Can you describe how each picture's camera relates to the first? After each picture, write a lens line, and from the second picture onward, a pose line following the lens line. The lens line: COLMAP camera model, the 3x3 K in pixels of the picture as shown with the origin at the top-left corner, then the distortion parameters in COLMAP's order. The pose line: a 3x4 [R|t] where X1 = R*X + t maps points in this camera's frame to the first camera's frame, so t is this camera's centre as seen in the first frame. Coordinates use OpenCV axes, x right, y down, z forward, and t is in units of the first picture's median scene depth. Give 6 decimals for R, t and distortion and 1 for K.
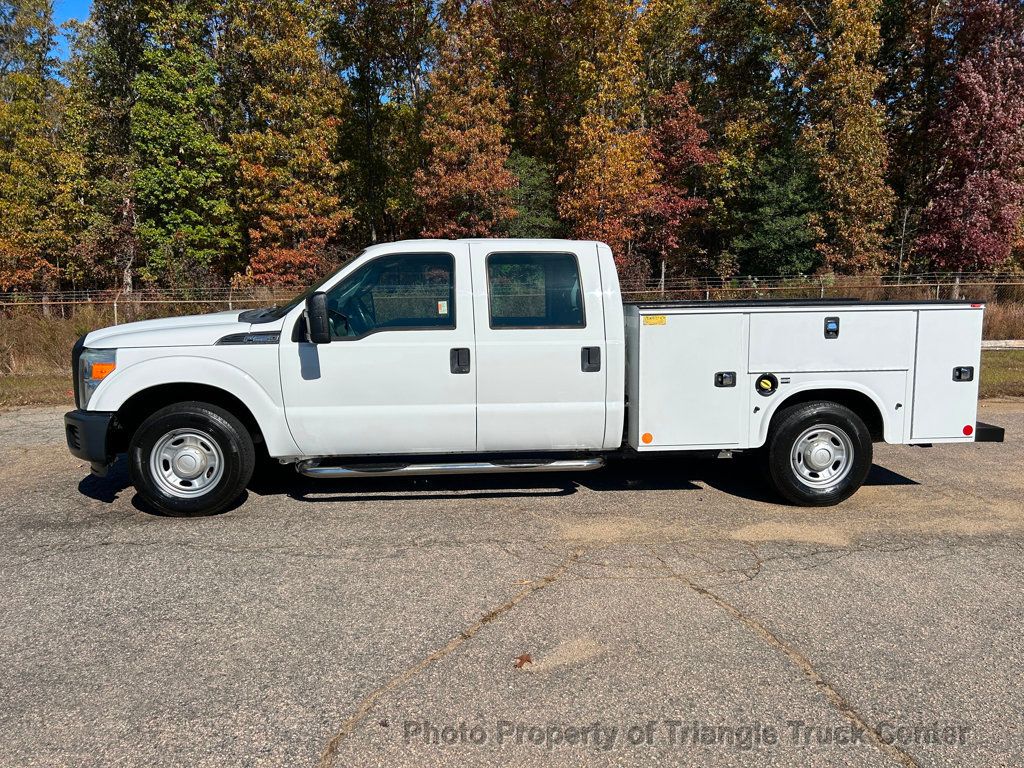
lens RADIAL K [[769.3, 0, 505.2], [0, 769.3, 382.9], [0, 0, 1]] dist [0.049625, -0.053021]
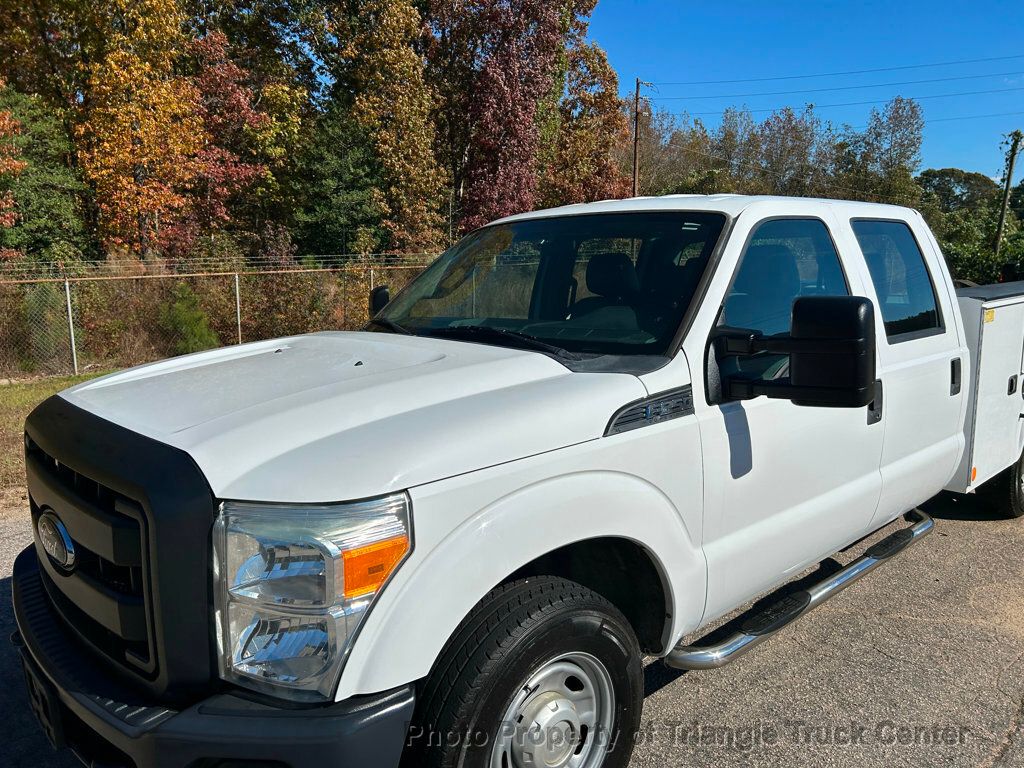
lens RADIAL K [[769.3, 0, 507.3], [0, 769.3, 388.1], [0, 0, 1]] dist [0.049625, -0.053021]
pose [[0.788468, -0.109650, 0.605224, -0.099338], [0.086475, 0.993970, 0.067423, -0.016245], [-0.608967, -0.000824, 0.793195, 0.109413]]
